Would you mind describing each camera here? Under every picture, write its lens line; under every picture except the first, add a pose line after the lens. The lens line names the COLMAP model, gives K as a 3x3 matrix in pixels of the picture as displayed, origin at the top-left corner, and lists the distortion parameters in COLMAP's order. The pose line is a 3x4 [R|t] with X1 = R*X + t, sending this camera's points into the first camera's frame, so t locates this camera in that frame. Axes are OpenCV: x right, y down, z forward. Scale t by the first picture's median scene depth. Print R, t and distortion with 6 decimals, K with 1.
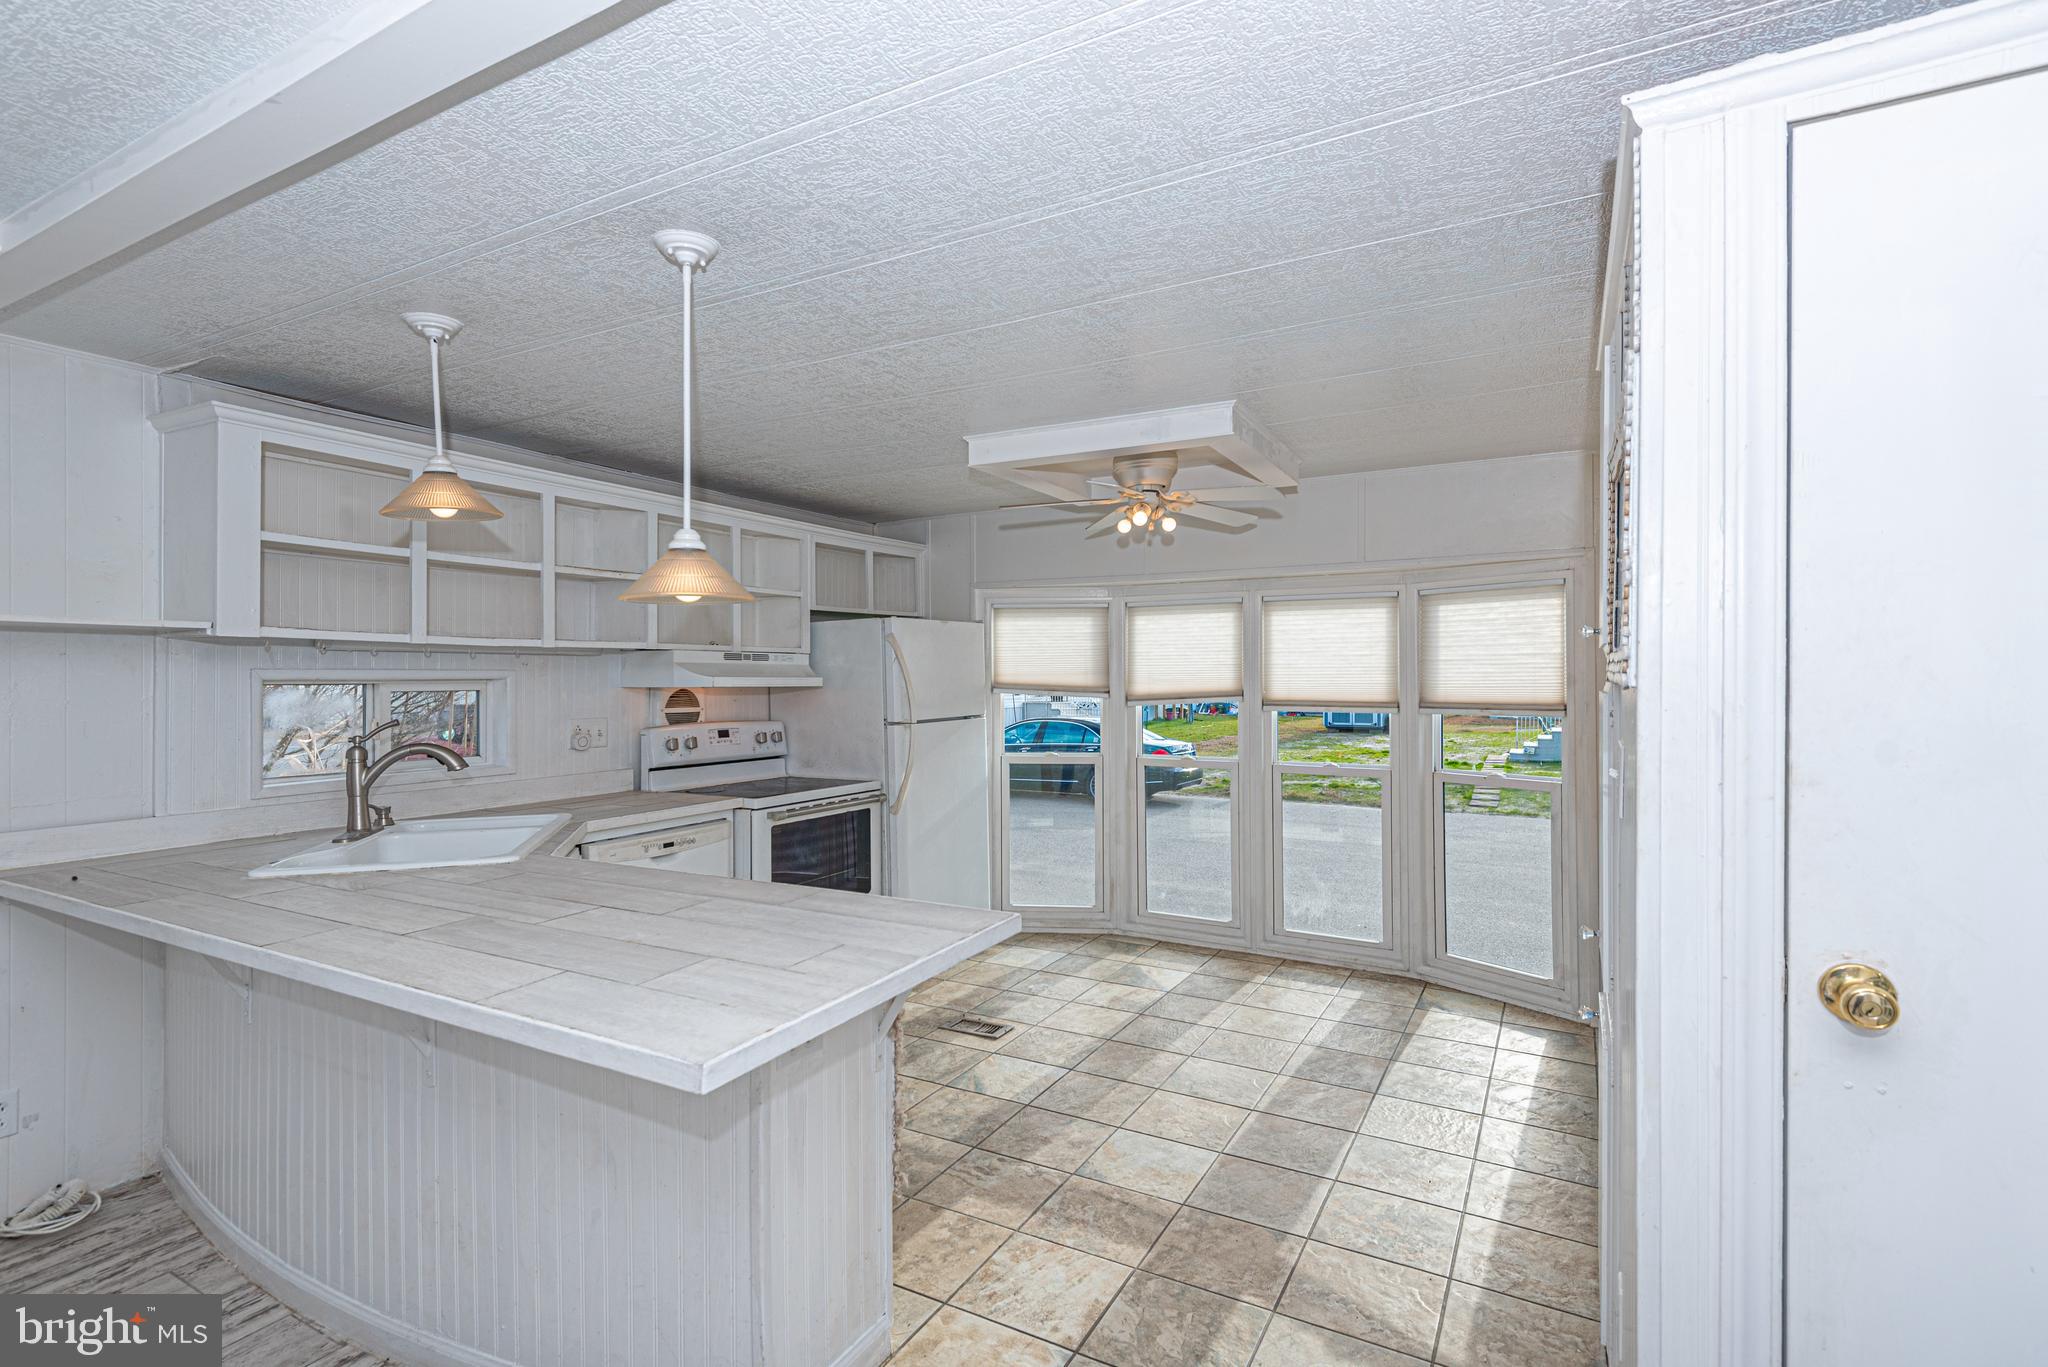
lens RADIAL K [[941.4, 0, 1024.3], [0, 941.4, 676.6], [0, 0, 1]] dist [0.011854, -0.001099]
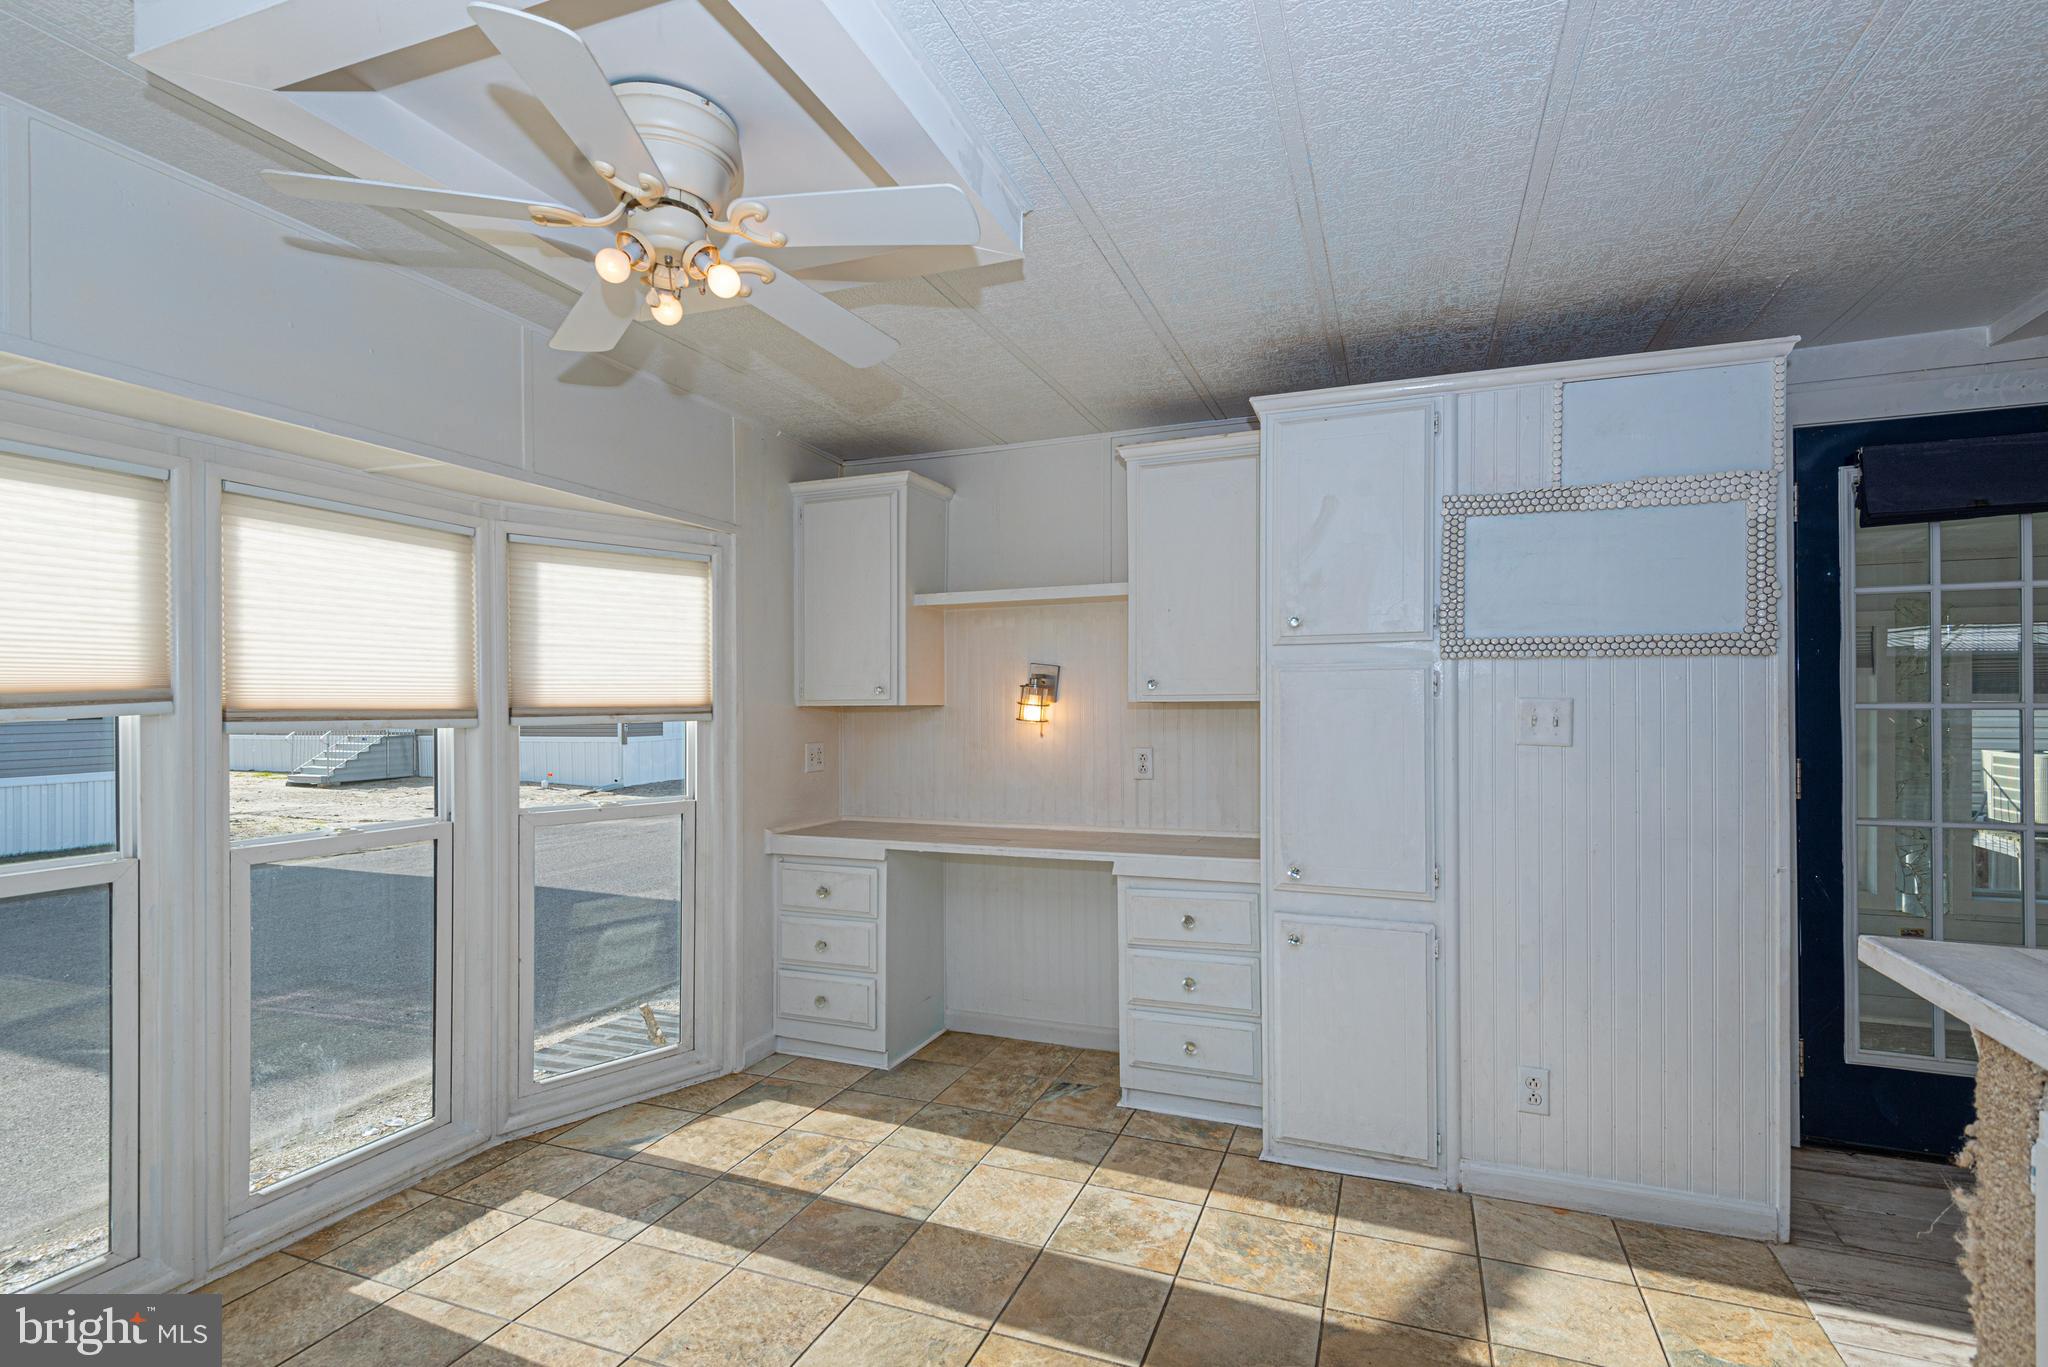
lens RADIAL K [[984.0, 0, 1032.4], [0, 984.0, 699.6], [0, 0, 1]] dist [0.001088, 0.000020]
pose [[-0.144773, 0.002533, 0.989462, -0.312104], [0.002662, 0.999994, -0.002171, 0.025262], [-0.989461, 0.002320, -0.144778, 0.790741]]
